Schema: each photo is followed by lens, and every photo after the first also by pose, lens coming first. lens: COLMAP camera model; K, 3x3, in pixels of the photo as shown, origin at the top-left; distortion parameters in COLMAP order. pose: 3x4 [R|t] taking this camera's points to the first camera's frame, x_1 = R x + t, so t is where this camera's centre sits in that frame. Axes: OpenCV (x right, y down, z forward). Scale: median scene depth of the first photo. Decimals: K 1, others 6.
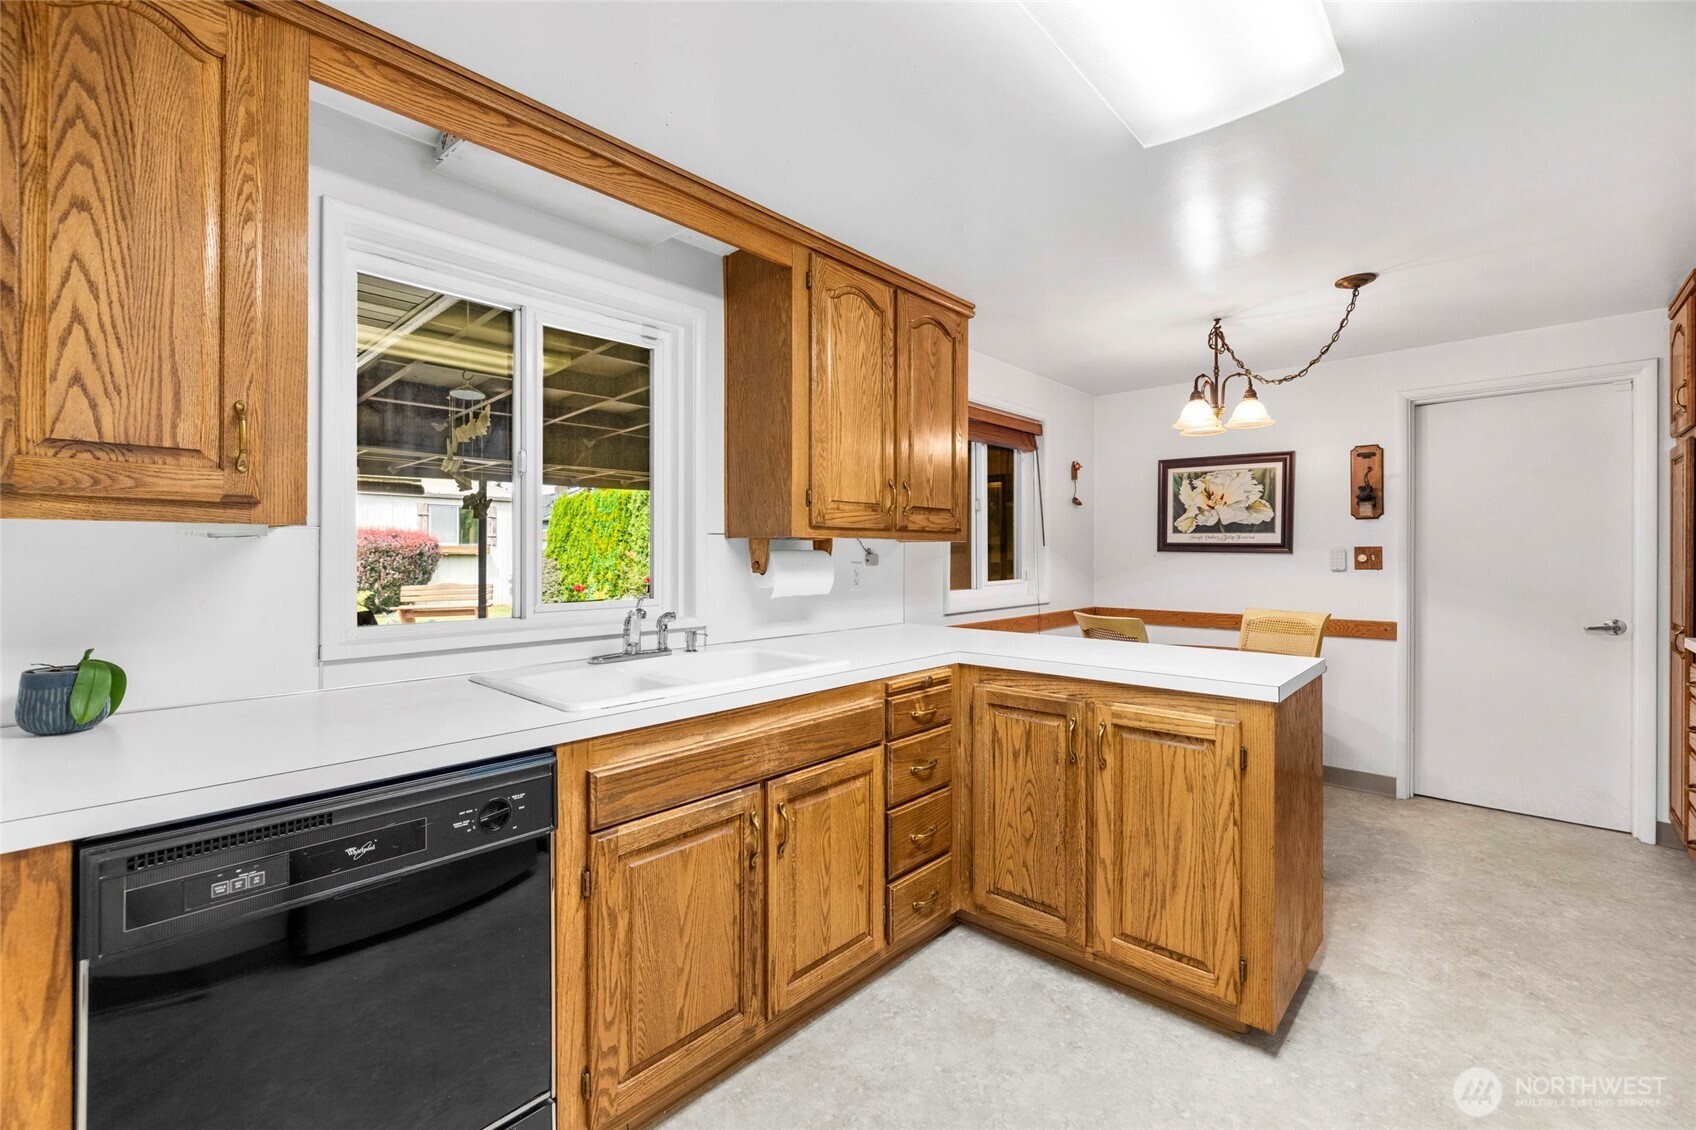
lens RADIAL K [[728.1, 0, 836.8], [0, 728.1, 556.3], [0, 0, 1]] dist [-0.001488, -0.000197]
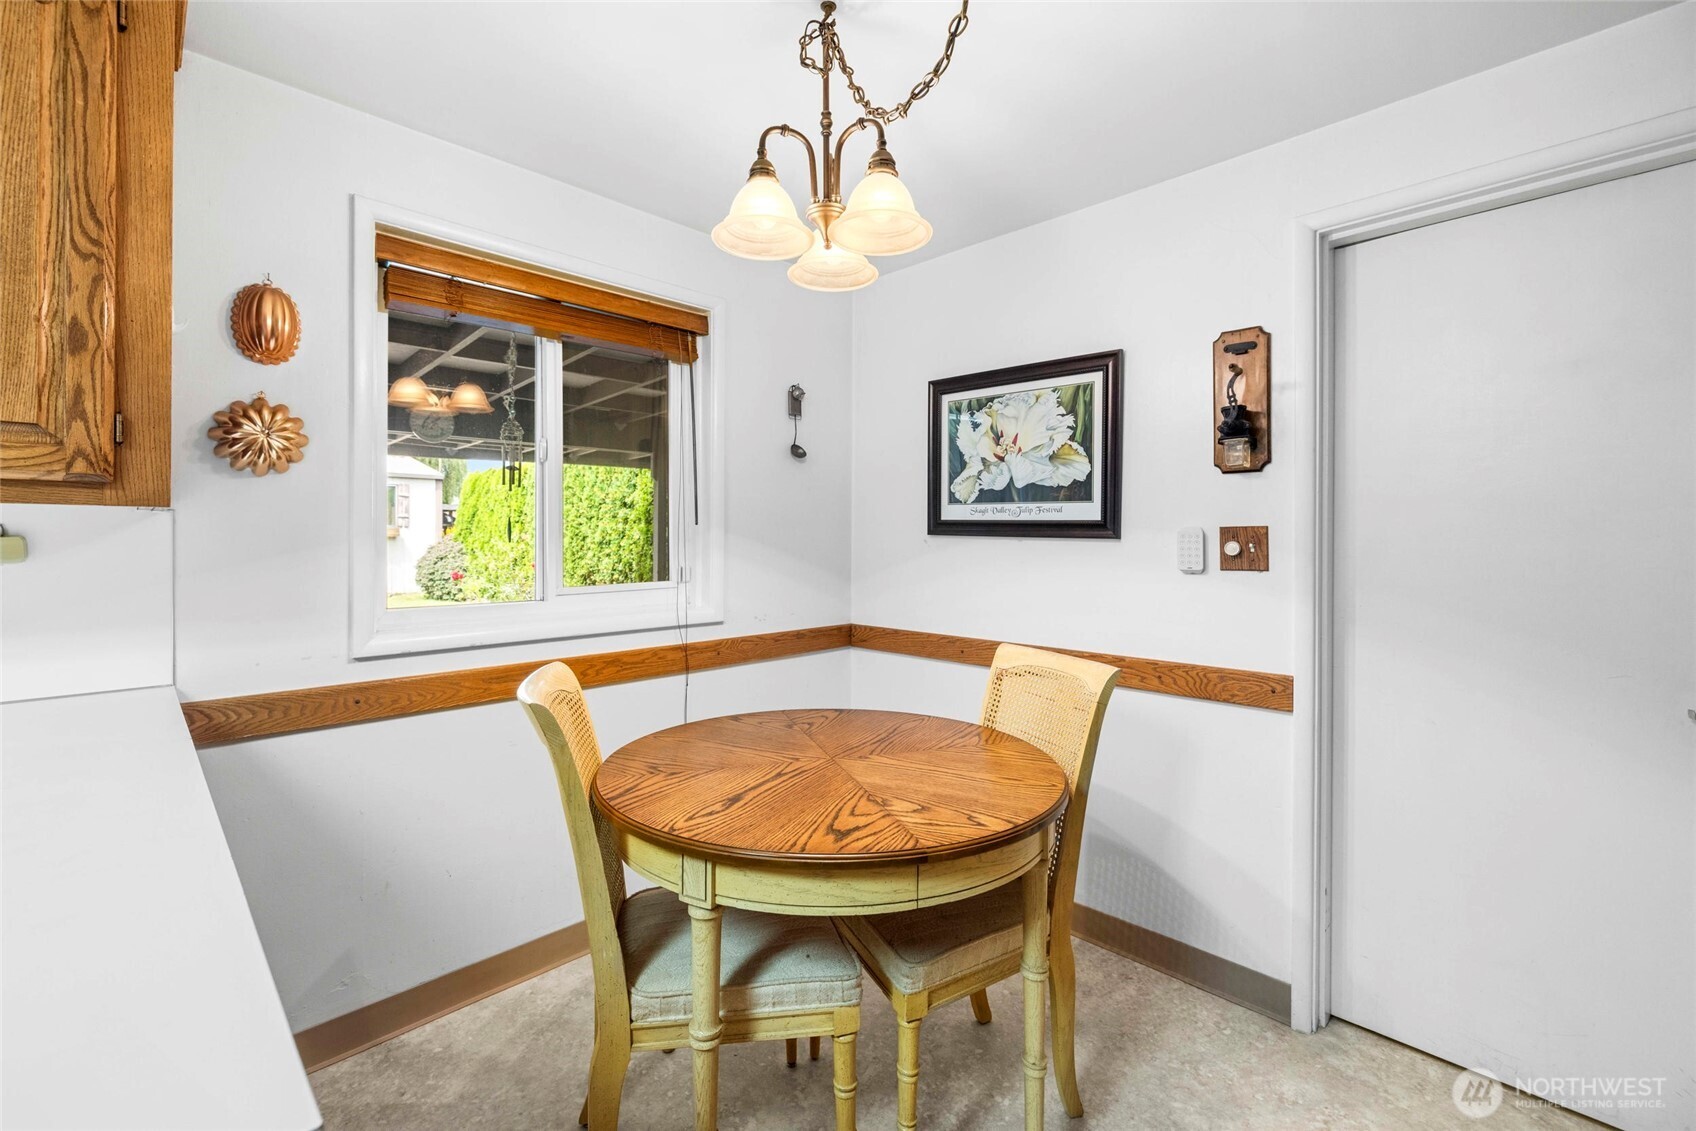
lens RADIAL K [[728.1, 0, 842.6], [0, 728.1, 542.2], [0, 0, 1]] dist [-0.001488, -0.000197]
pose [[0.999573, 0.002058, -0.029163, 0.430043], [-0.001925, 0.999987, 0.004618, -0.003411], [0.029172, -0.004559, 0.999564, 0.444091]]
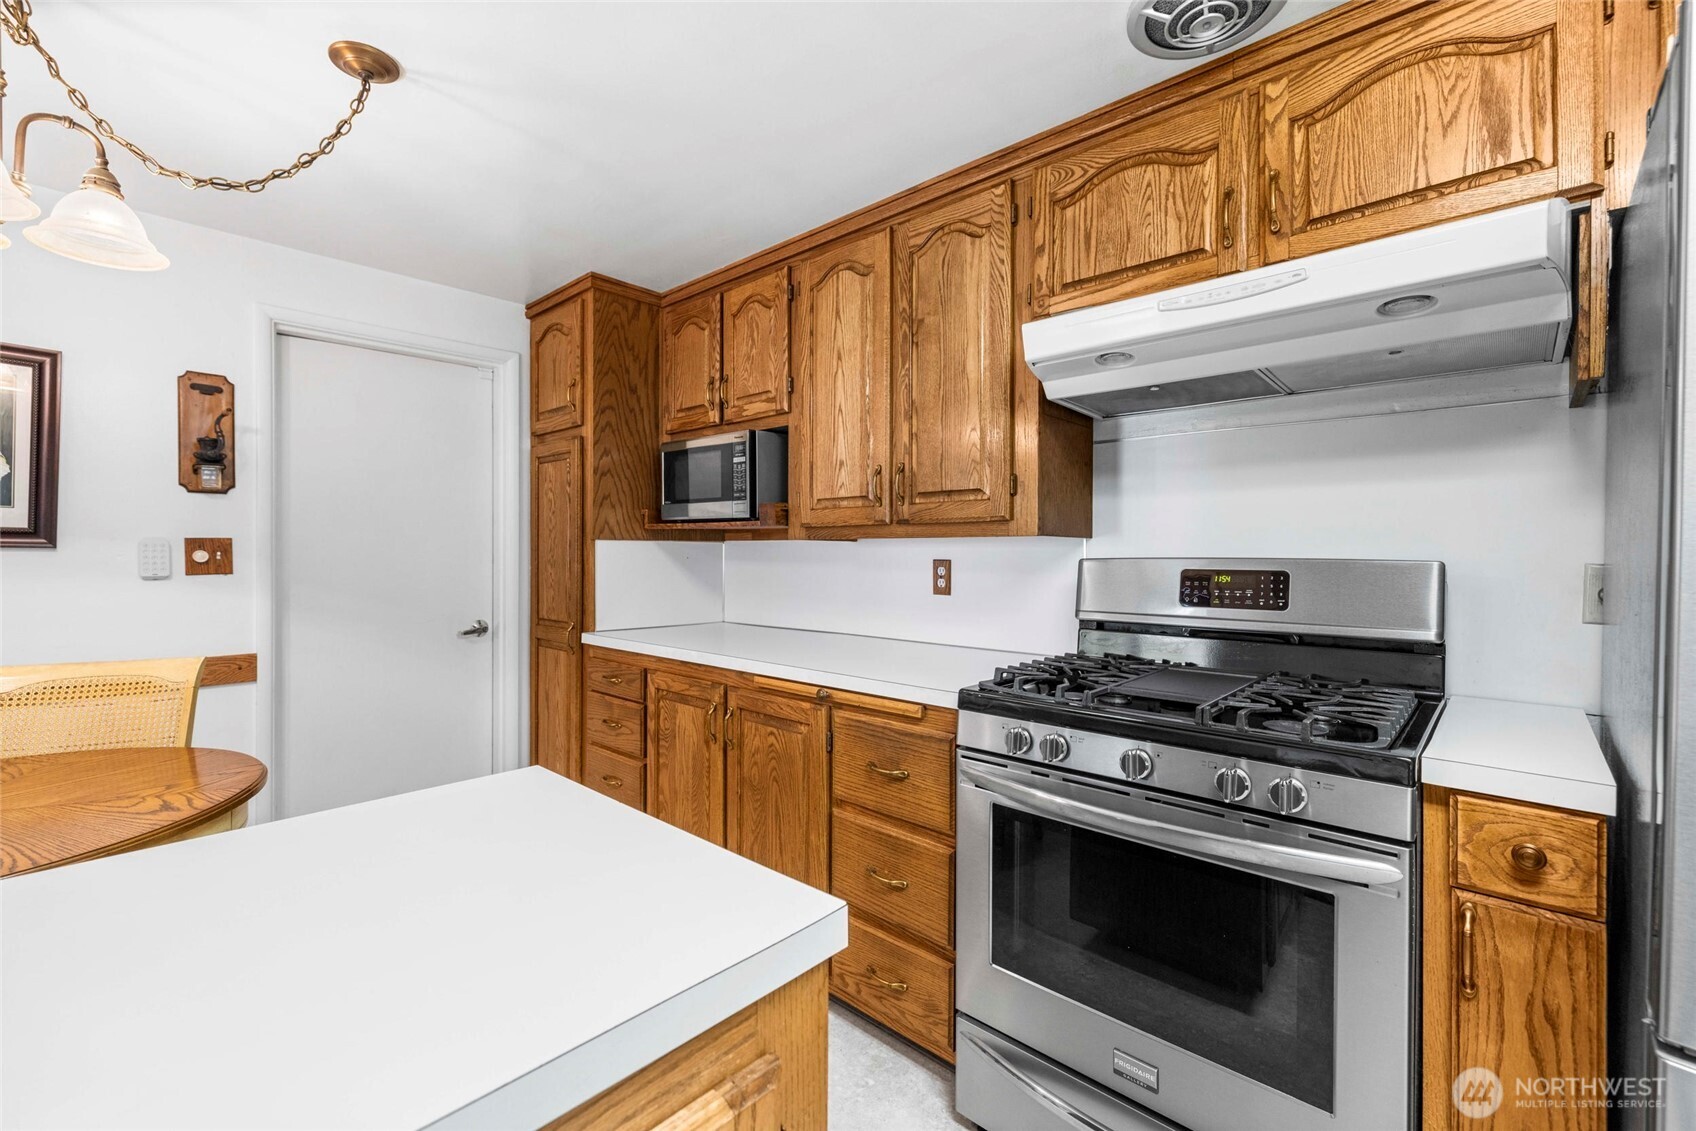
lens RADIAL K [[728.1, 0, 832.8], [0, 728.1, 559.2], [0, 0, 1]] dist [-0.001488, -0.000197]
pose [[0.001371, -0.009480, 0.999954, 0.102231], [-0.002993, 0.999951, 0.009484, -0.002131], [-0.999995, -0.003005, 0.001343, 0.434461]]
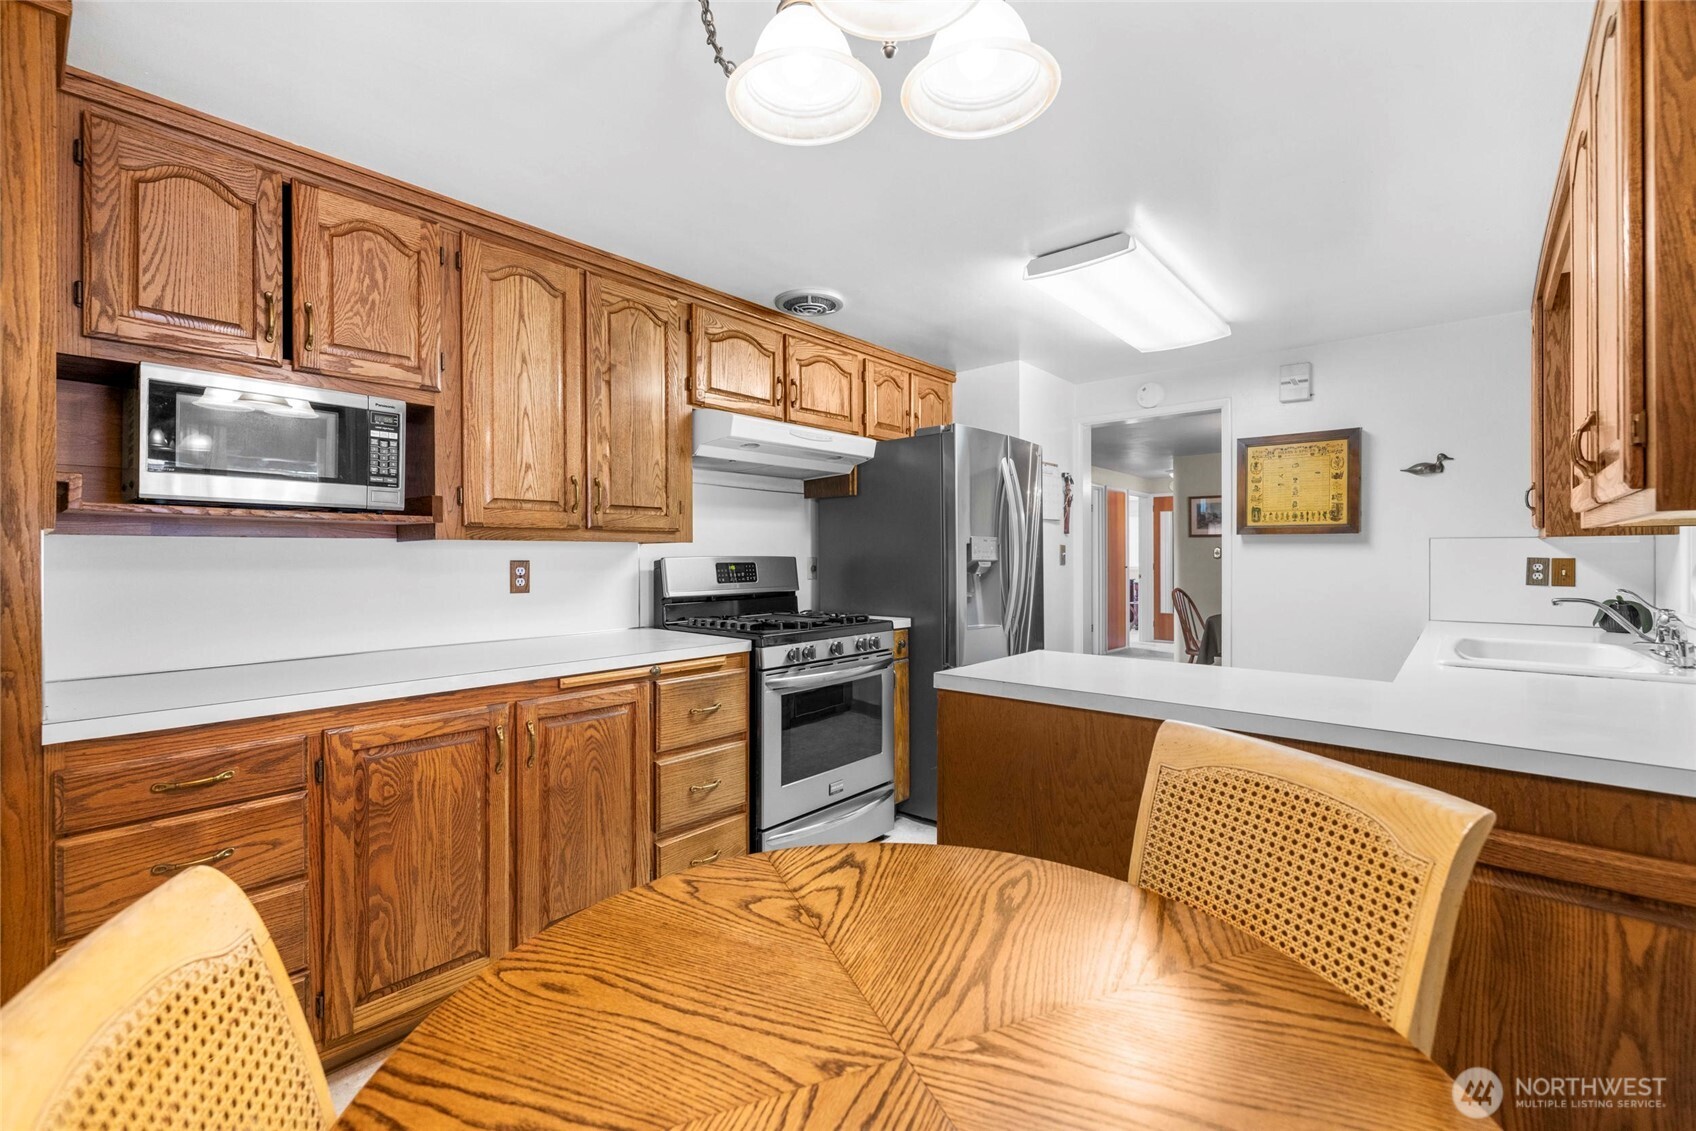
lens RADIAL K [[728.1, 0, 840.1], [0, 728.1, 554.7], [0, 0, 1]] dist [-0.001488, -0.000197]
pose [[-0.999443, 0.002298, -0.033307, 0.433264], [0.002276, 0.999997, 0.000697, -0.001252], [0.033309, 0.000620, -0.999445, 0.996858]]
